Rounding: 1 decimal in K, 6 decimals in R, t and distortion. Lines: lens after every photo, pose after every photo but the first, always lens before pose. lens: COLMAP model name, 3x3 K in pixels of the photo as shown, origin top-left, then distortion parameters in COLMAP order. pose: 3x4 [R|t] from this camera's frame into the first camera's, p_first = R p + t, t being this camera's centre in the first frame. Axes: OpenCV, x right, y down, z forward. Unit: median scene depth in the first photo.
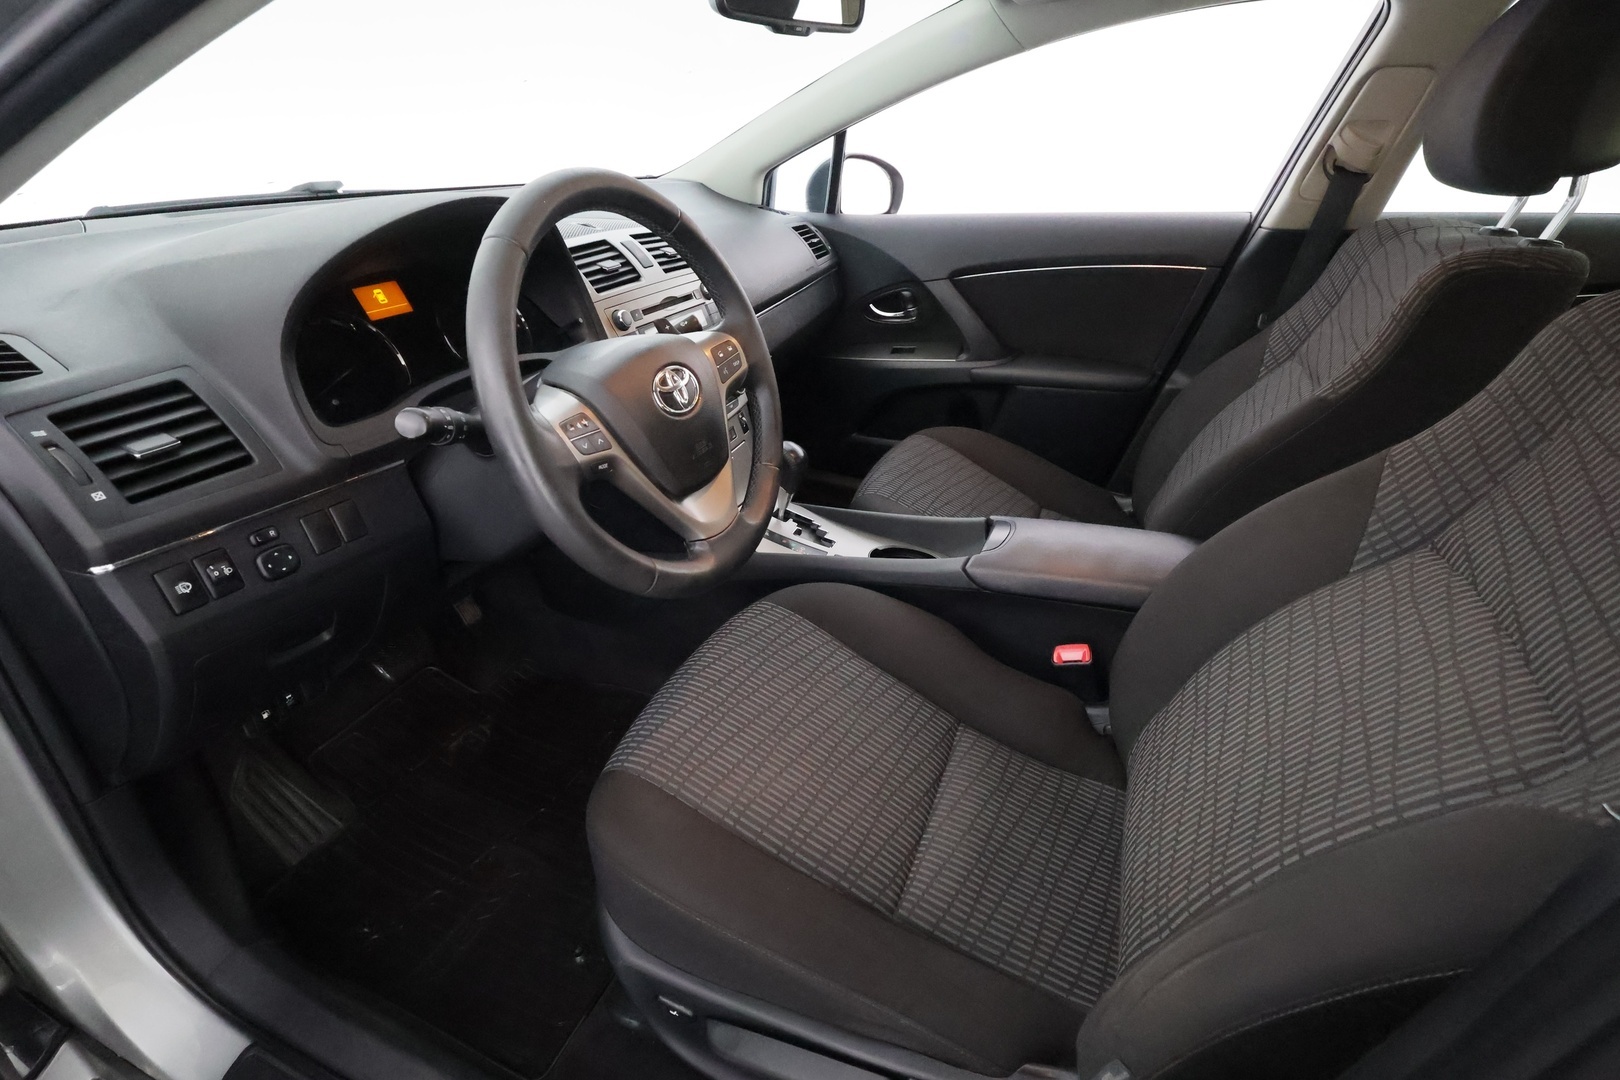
lens RADIAL K [[744.6, 0, 810.0], [0, 744.6, 540.0], [0, 0, 1]] dist [-0.000892, 0.000664]
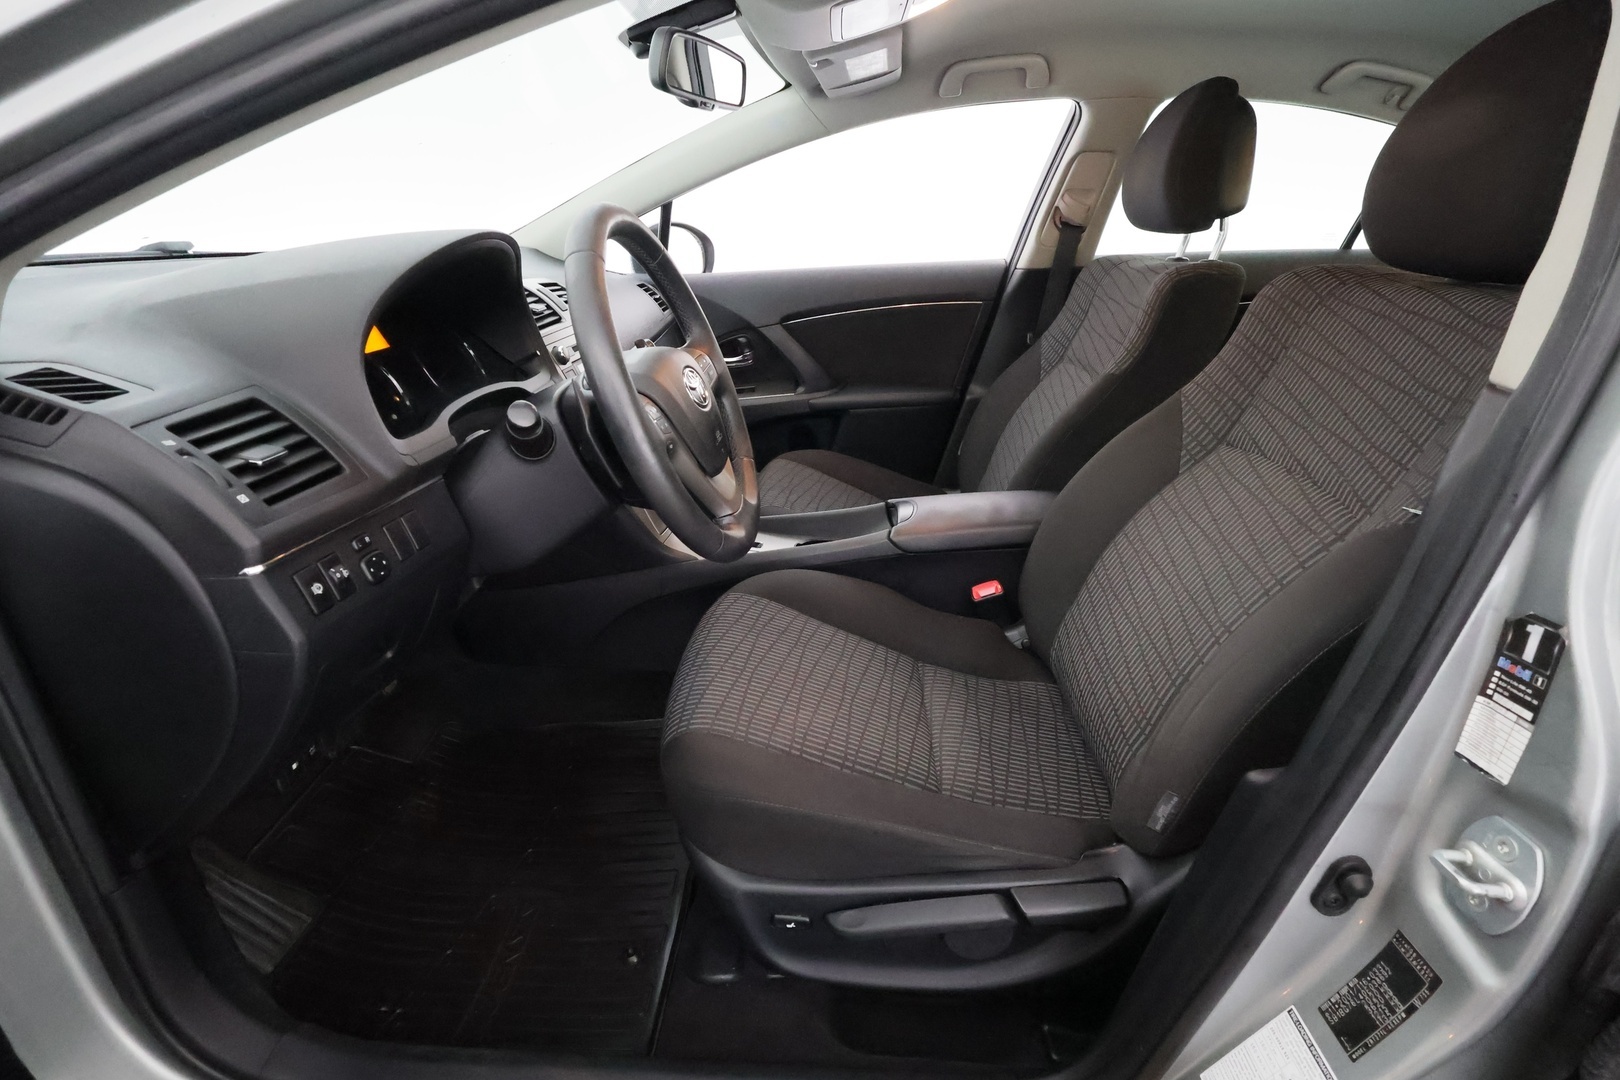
lens RADIAL K [[744.6, 0, 810.0], [0, 744.6, 540.0], [0, 0, 1]] dist [-0.000892, 0.000664]
pose [[0.937779, -0.142164, 0.316796, -0.329201], [0.172727, 0.982449, -0.070427, 0.116433], [-0.301223, 0.120764, 0.945876, -0.102336]]
